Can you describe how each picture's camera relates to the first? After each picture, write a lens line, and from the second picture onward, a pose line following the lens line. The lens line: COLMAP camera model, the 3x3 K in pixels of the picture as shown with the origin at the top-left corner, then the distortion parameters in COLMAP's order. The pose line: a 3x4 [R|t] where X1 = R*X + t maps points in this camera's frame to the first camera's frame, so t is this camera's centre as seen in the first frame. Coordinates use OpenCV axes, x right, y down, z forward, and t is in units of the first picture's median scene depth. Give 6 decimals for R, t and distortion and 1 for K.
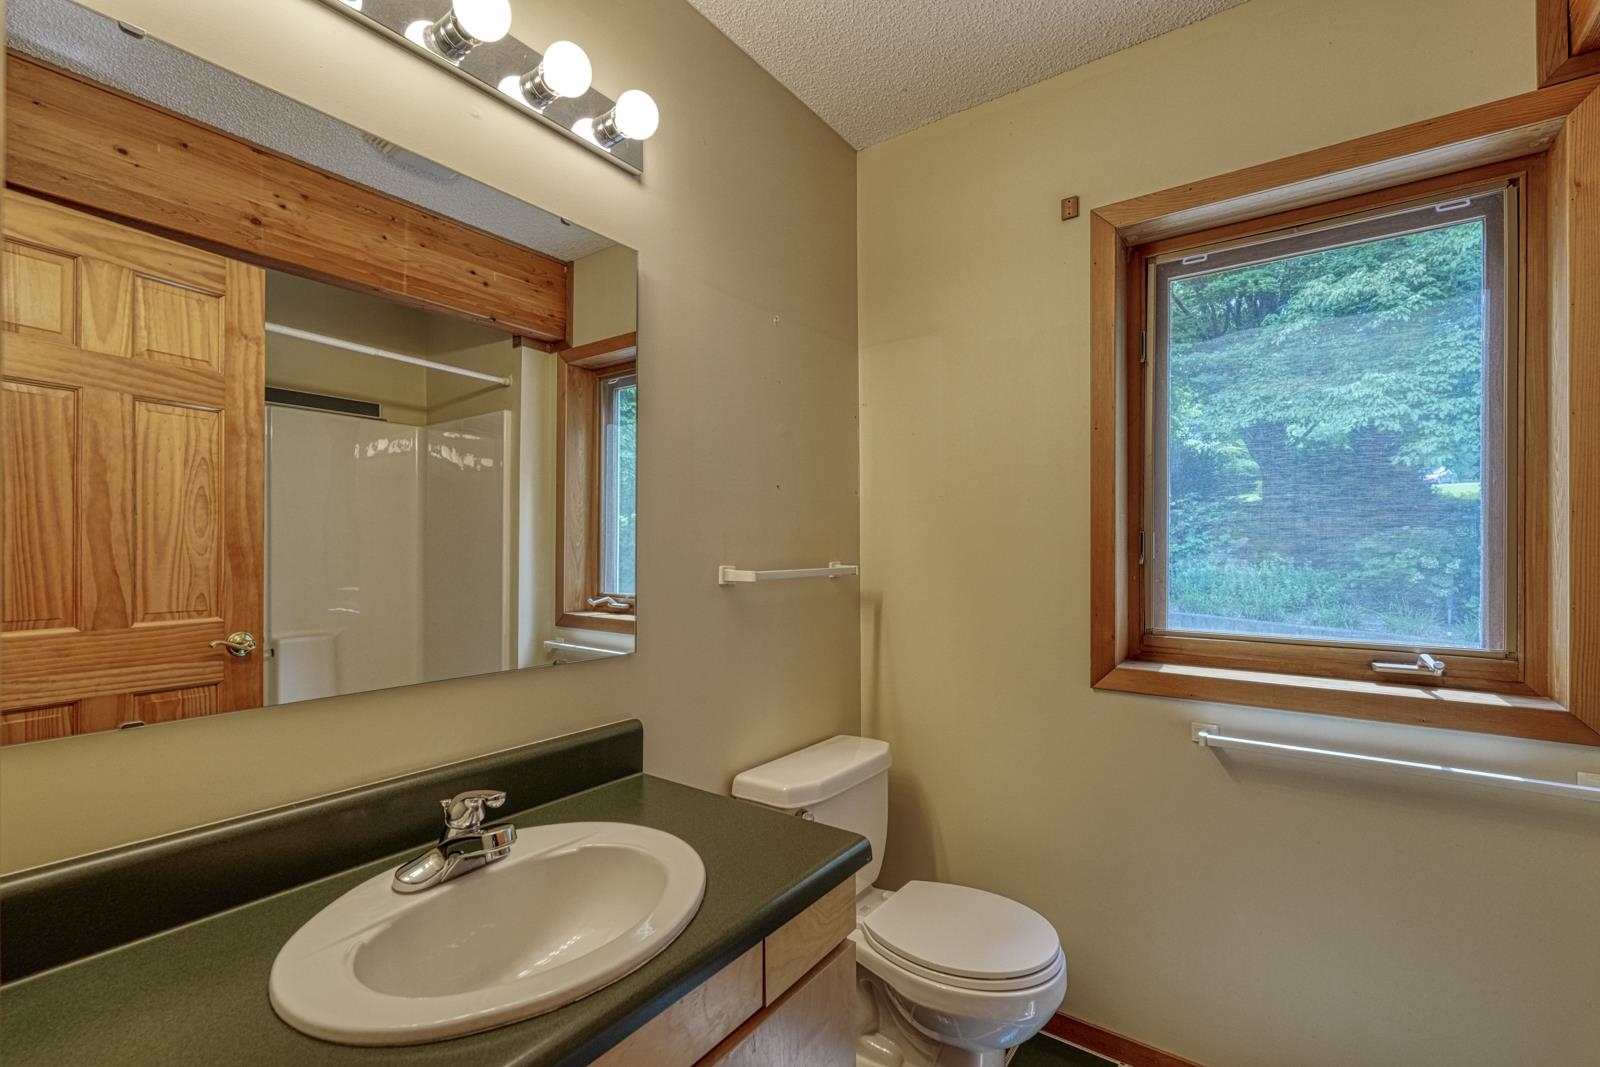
lens RADIAL K [[705.8, 0, 802.8], [0, 705.8, 546.9], [0, 0, 1]] dist [0.001908, 0.000755]
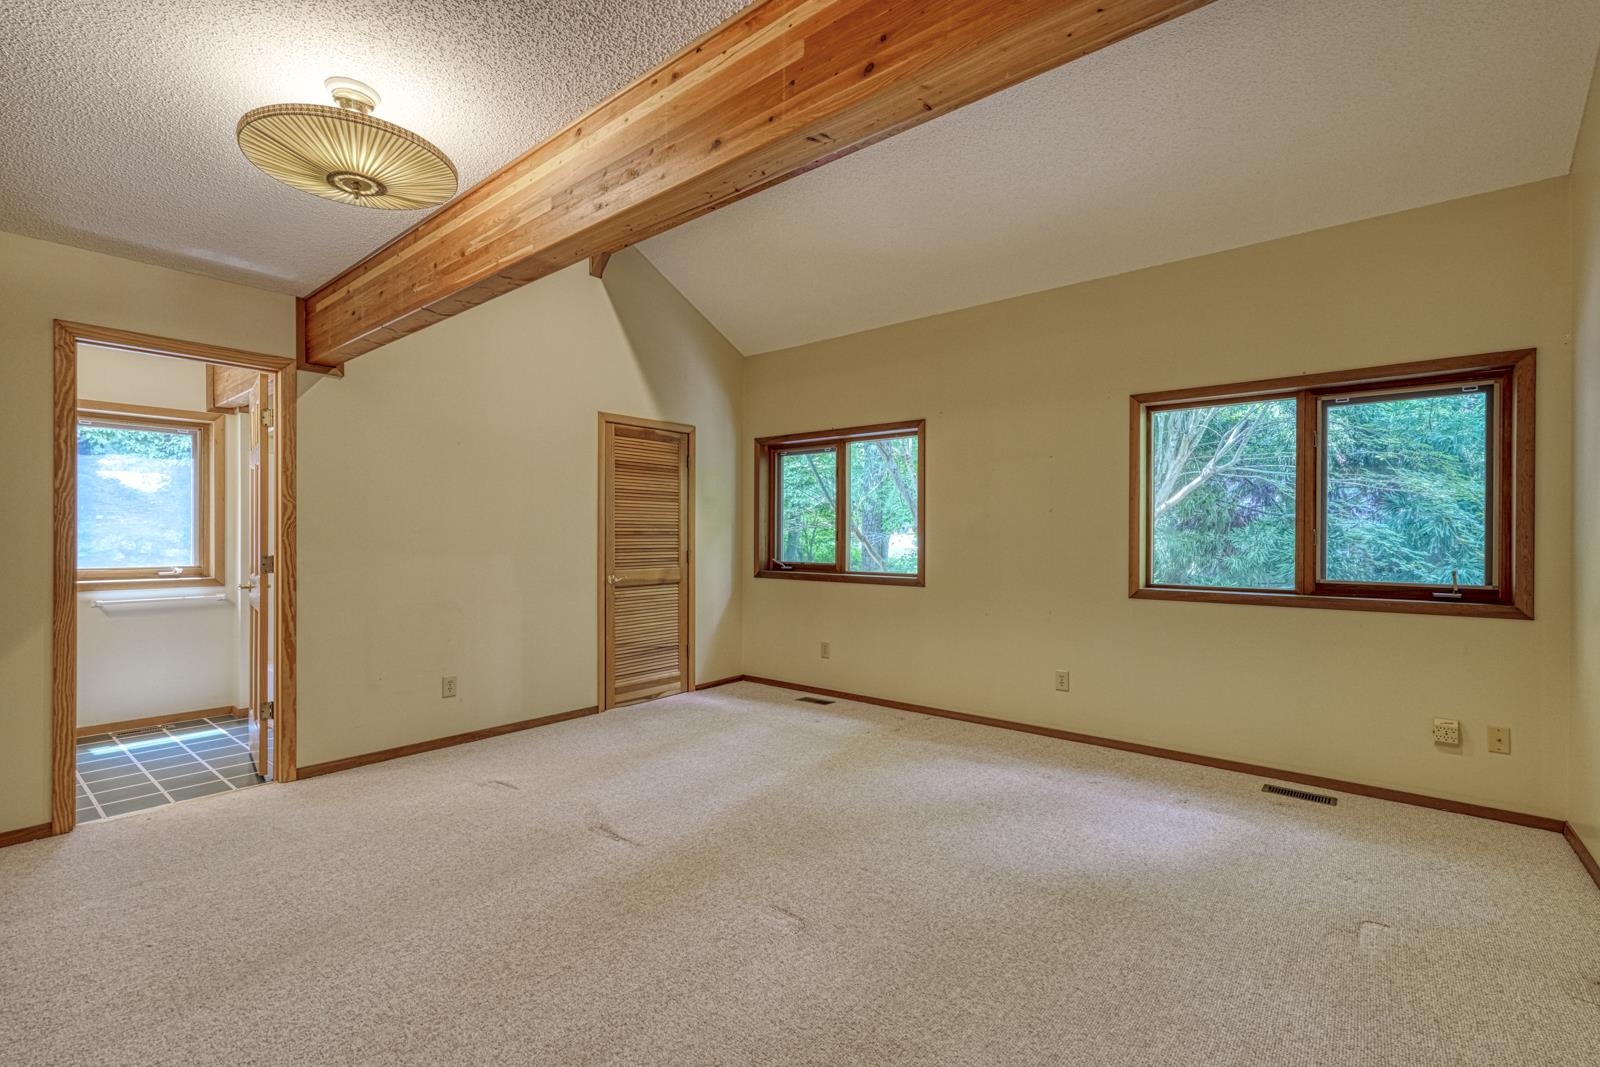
lens RADIAL K [[705.8, 0, 801.7], [0, 705.8, 540.3], [0, 0, 1]] dist [0.001908, 0.000755]
pose [[0.063414, -0.004501, 0.997977, -2.013390], [-0.002571, 0.999986, 0.004673, 0.002142], [-0.997984, -0.002862, 0.063401, -1.916055]]
